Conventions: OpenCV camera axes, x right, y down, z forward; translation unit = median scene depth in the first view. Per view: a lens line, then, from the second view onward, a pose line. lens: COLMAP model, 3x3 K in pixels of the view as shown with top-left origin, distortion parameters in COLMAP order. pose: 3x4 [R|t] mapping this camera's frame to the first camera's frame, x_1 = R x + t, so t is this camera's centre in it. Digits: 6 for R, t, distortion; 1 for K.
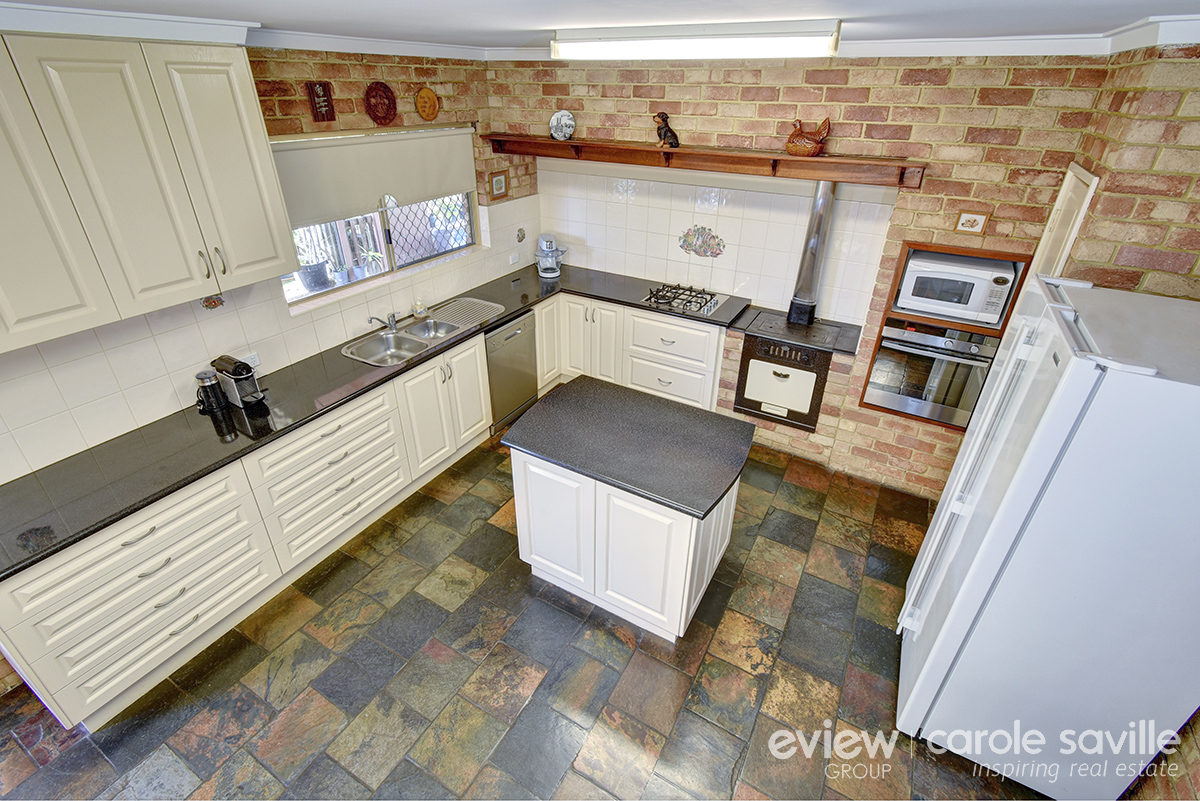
lens RADIAL K [[542.5, 0, 583.7], [0, 542.5, 413.6], [0, 0, 1]] dist [0.001052, -0.000998]
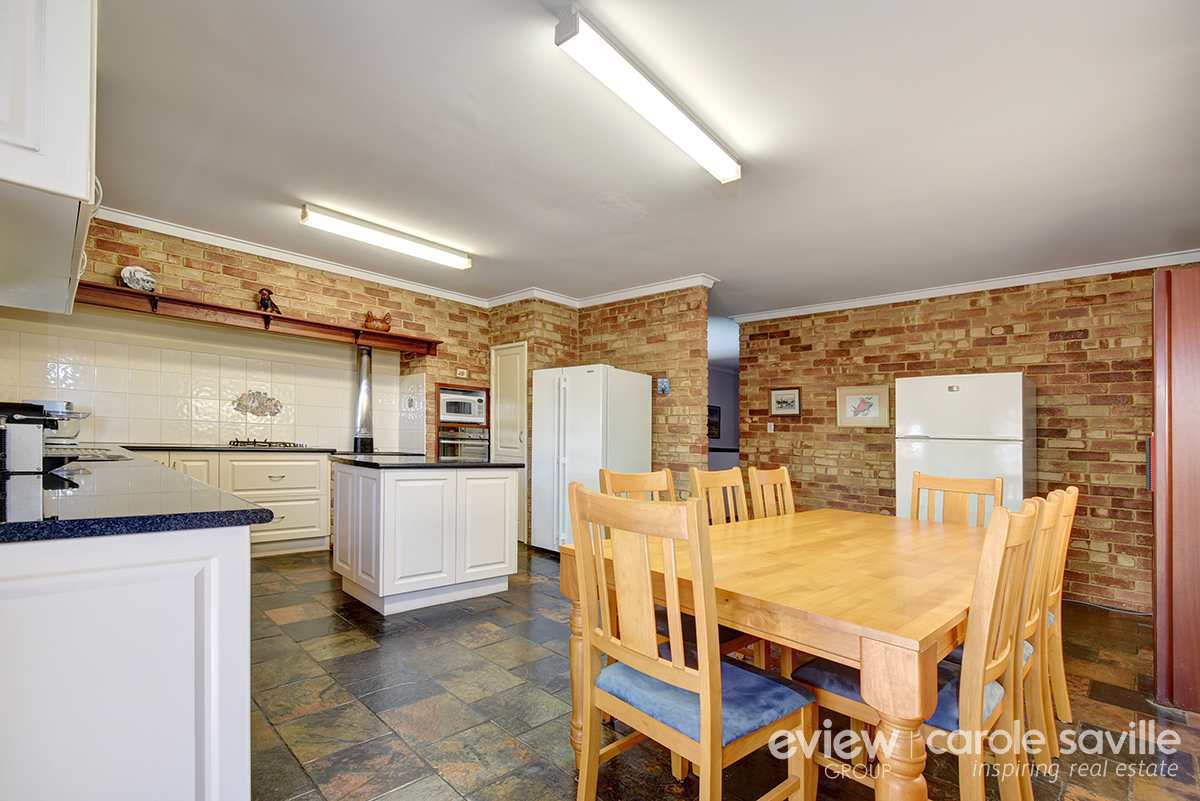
lens RADIAL K [[542.5, 0, 598.4], [0, 542.5, 404.9], [0, 0, 1]] dist [0.001052, -0.000998]
pose [[0.258284, 0.064253, 0.963930, -0.952389], [0.457165, 0.870863, -0.180547, 0.299116], [-0.851052, 0.487307, 0.195556, 0.237393]]
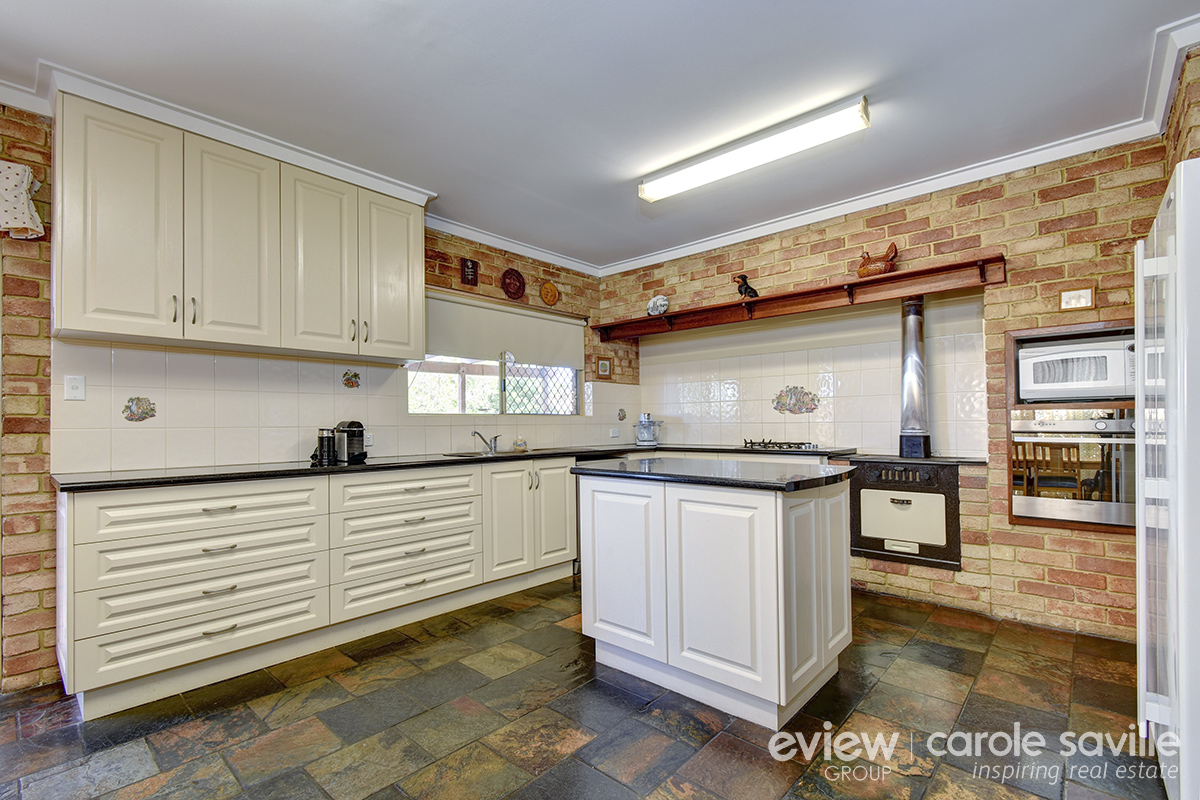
lens RADIAL K [[542.5, 0, 578.9], [0, 542.5, 434.2], [0, 0, 1]] dist [0.001052, -0.000998]
pose [[0.975341, -0.013264, -0.220302, 0.061441], [-0.097182, 0.870402, -0.482655, 0.372120], [0.198153, 0.492163, 0.847650, 0.122481]]
